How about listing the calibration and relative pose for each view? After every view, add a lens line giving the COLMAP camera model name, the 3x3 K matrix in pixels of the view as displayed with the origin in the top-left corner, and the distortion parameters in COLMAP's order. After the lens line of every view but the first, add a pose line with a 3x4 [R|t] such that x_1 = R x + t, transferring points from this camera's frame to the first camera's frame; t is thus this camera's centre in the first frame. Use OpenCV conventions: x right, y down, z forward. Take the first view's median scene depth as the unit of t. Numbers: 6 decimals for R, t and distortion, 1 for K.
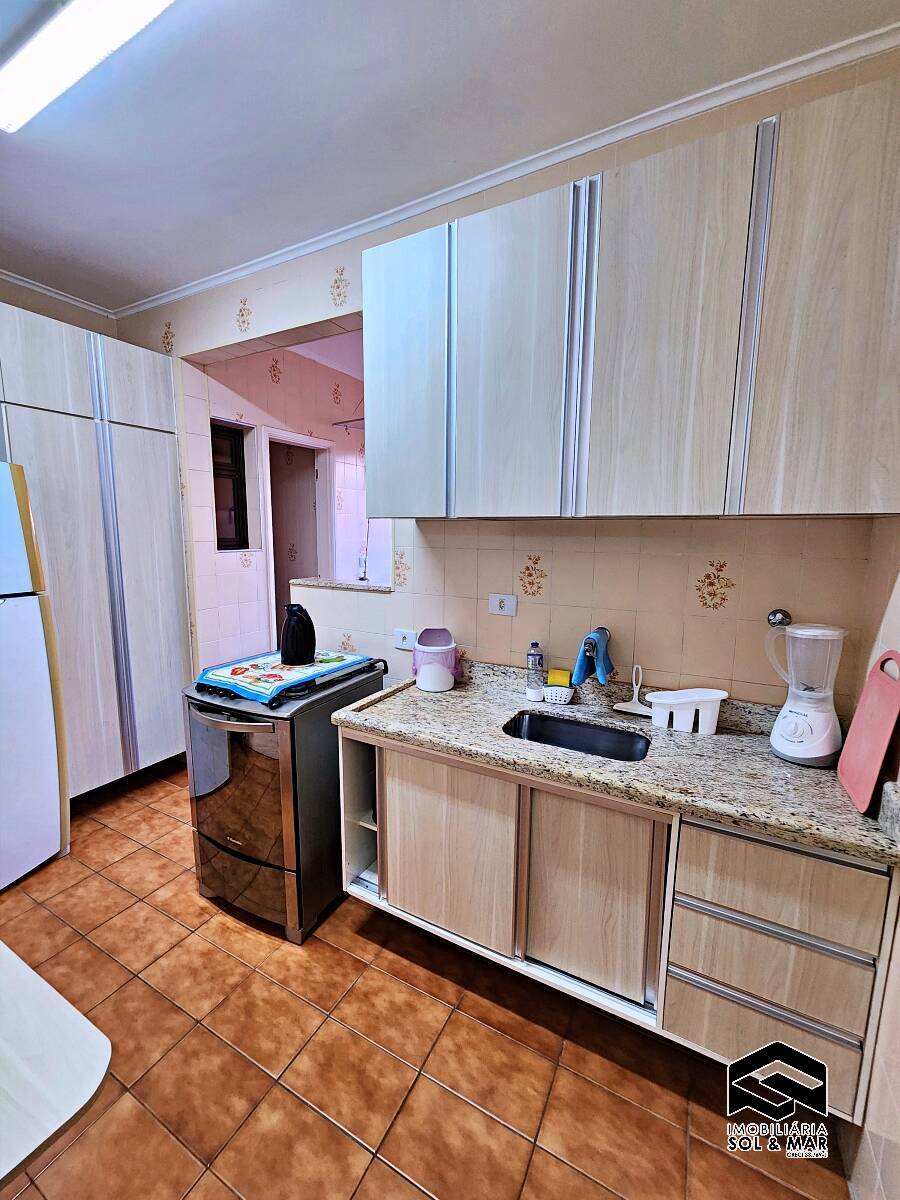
lens RADIAL K [[493.0, 0, 438.7], [0, 493.0, 602.9], [0, 0, 1]] dist [-0.008192, 0.003170]
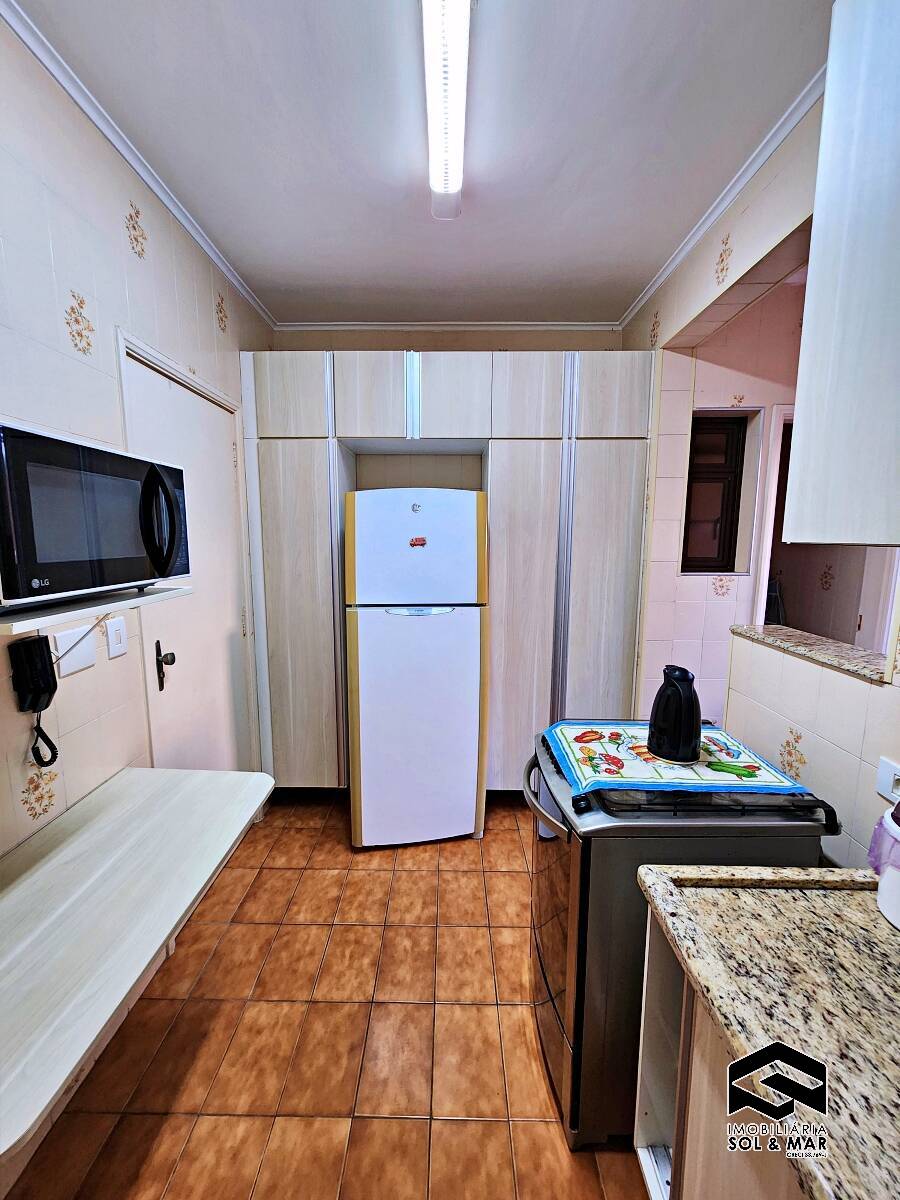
lens RADIAL K [[493.0, 0, 443.9], [0, 493.0, 604.3], [0, 0, 1]] dist [-0.008192, 0.003170]
pose [[0.468268, 0.116665, -0.875851, 0.157169], [-0.124461, 0.990071, 0.065337, -0.099541], [0.874777, 0.078415, 0.478138, 0.451314]]
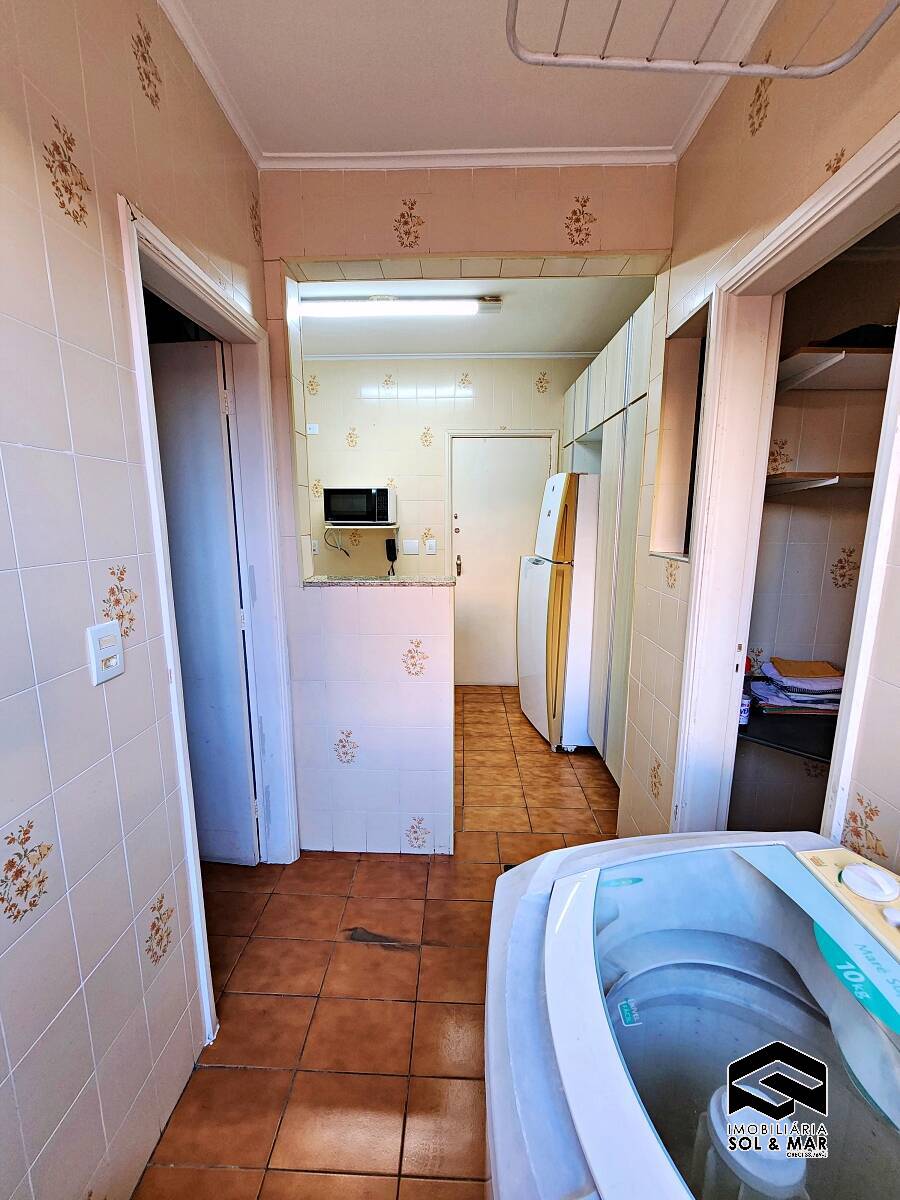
lens RADIAL K [[493.0, 0, 448.3], [0, 493.0, 603.1], [0, 0, 1]] dist [-0.008192, 0.003170]
pose [[-0.889746, 0.073059, -0.450571, 0.144428], [-0.072936, 0.951670, 0.298338, -0.368646], [0.450591, 0.298308, -0.841416, 2.459285]]
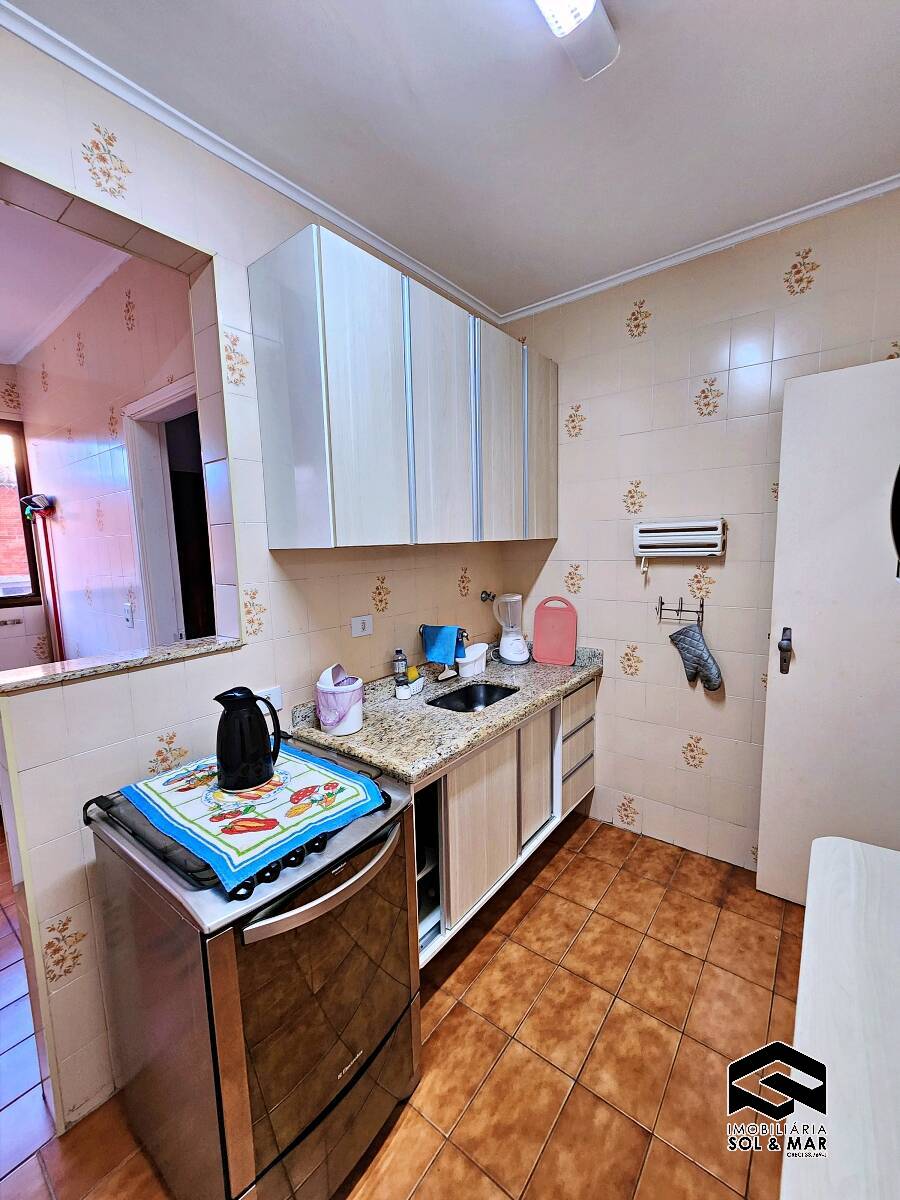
lens RADIAL K [[493.0, 0, 449.8], [0, 493.0, 599.9], [0, 0, 1]] dist [-0.008192, 0.003170]
pose [[0.157651, -0.131391, 0.978715, -0.965256], [0.169192, 0.980047, 0.104316, -0.144152], [-0.972893, 0.149146, 0.176736, 0.705062]]
